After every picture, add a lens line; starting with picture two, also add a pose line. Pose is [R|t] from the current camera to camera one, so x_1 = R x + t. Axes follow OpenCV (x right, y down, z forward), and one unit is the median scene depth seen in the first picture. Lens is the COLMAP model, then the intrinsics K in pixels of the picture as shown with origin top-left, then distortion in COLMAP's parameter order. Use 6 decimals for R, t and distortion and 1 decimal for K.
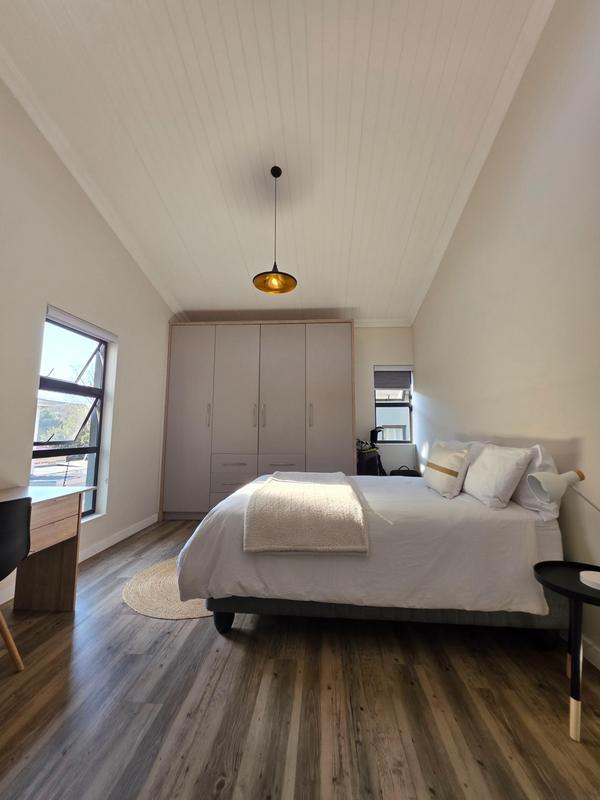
lens RADIAL K [[320.9, 0, 303.6], [0, 320.9, 396.8], [0, 0, 1]] dist [0.002706, -0.000239]
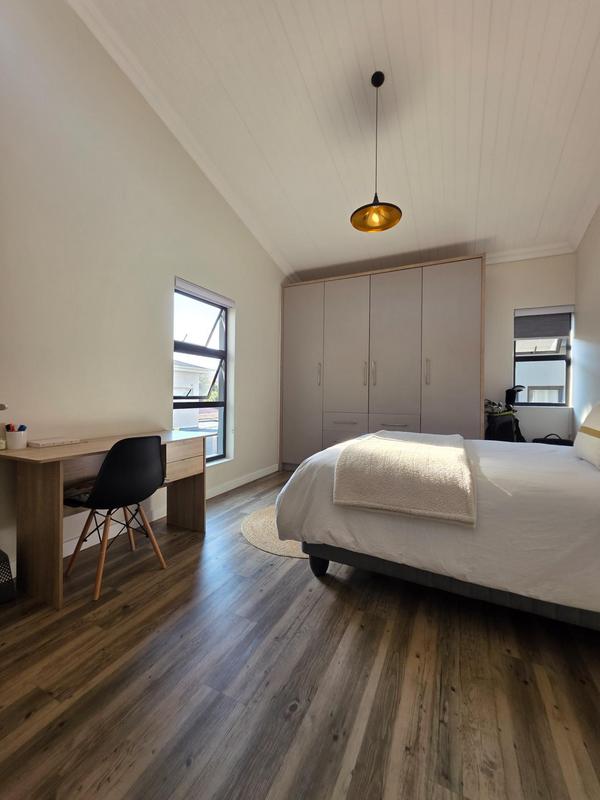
lens RADIAL K [[320.9, 0, 303.6], [0, 320.9, 396.8], [0, 0, 1]] dist [0.002706, -0.000239]
pose [[0.926253, 0.008840, -0.376800, 0.083356], [0.033020, 0.993978, 0.104489, 0.042643], [0.375454, -0.109225, 0.920383, 0.078831]]
